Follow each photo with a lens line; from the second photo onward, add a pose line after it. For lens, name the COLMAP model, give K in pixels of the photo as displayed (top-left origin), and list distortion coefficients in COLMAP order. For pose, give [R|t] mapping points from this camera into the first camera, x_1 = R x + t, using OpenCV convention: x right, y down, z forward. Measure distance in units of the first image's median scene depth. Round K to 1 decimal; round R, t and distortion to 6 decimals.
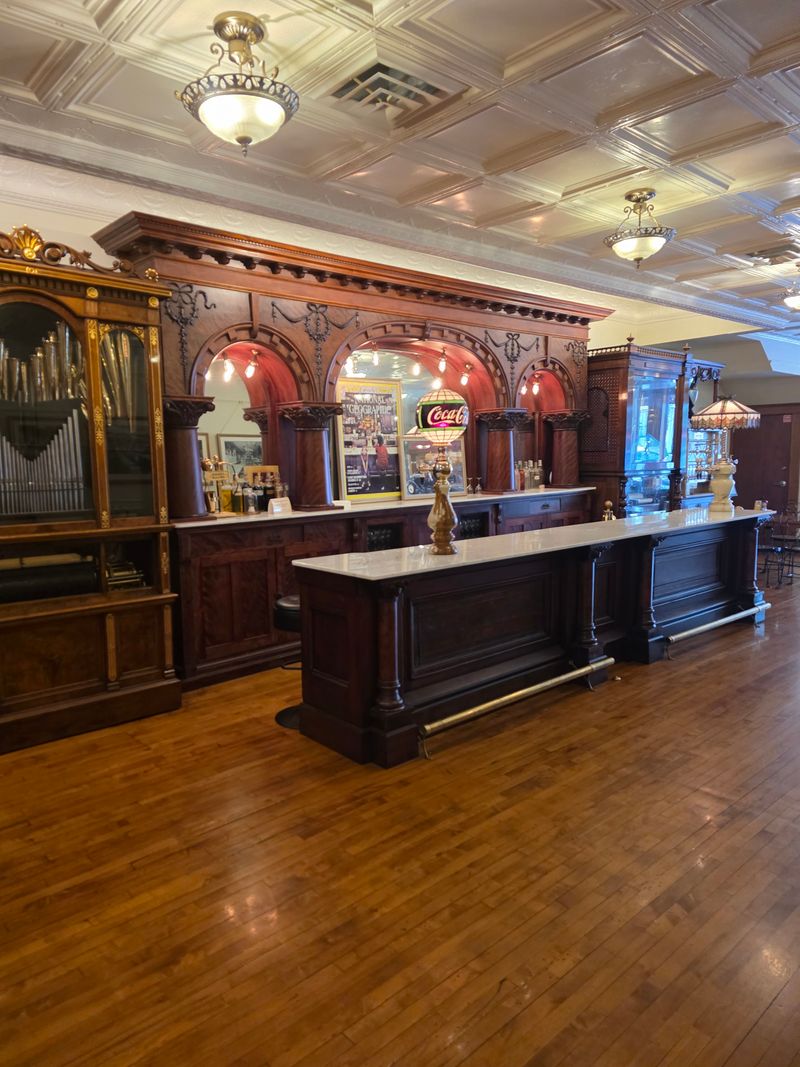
lens RADIAL K [[716.4, 0, 402.7], [0, 716.4, 543.6], [0, 0, 1]] dist [0.065919, -0.005104]
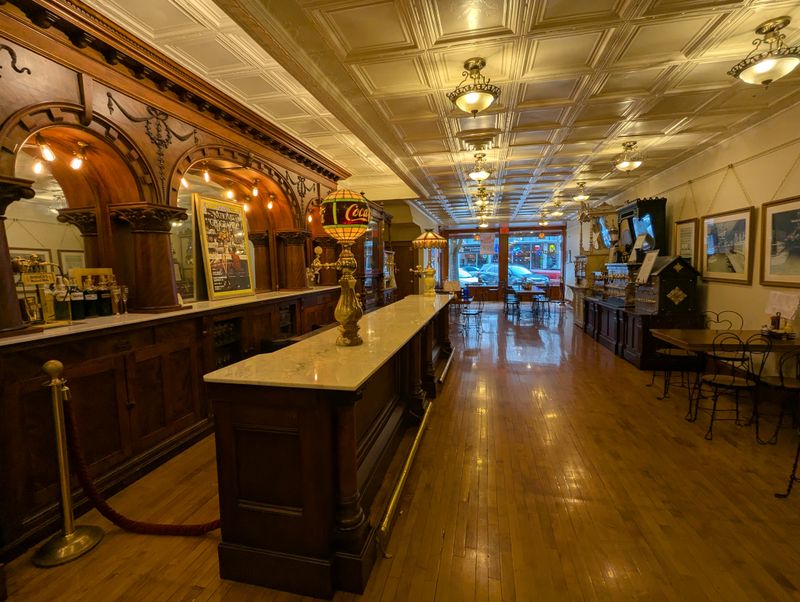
lens RADIAL K [[386.4, 0, 418.1], [0, 386.4, 301.4], [0, 0, 1]] dist [-0.000296, -0.000202]
pose [[0.819669, -0.054994, 0.570191, -0.148272], [0.079211, 0.996700, -0.017738, -0.024486], [-0.567334, 0.059705, 0.821320, 0.373324]]
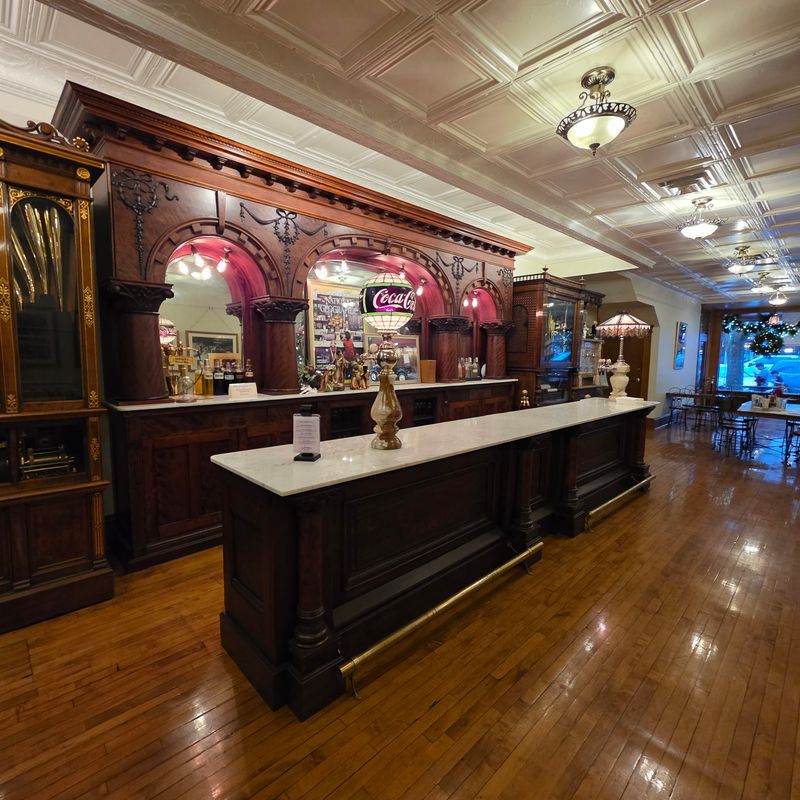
lens RADIAL K [[440.4, 0, 397.4], [0, 440.4, 396.1], [0, 0, 1]] dist [-0.000448, 0.003248]
pose [[0.999343, 0.024342, 0.026863, 0.043471], [-0.023492, 0.999227, -0.031515, -0.028126], [-0.027609, 0.030863, 0.999142, 0.334963]]
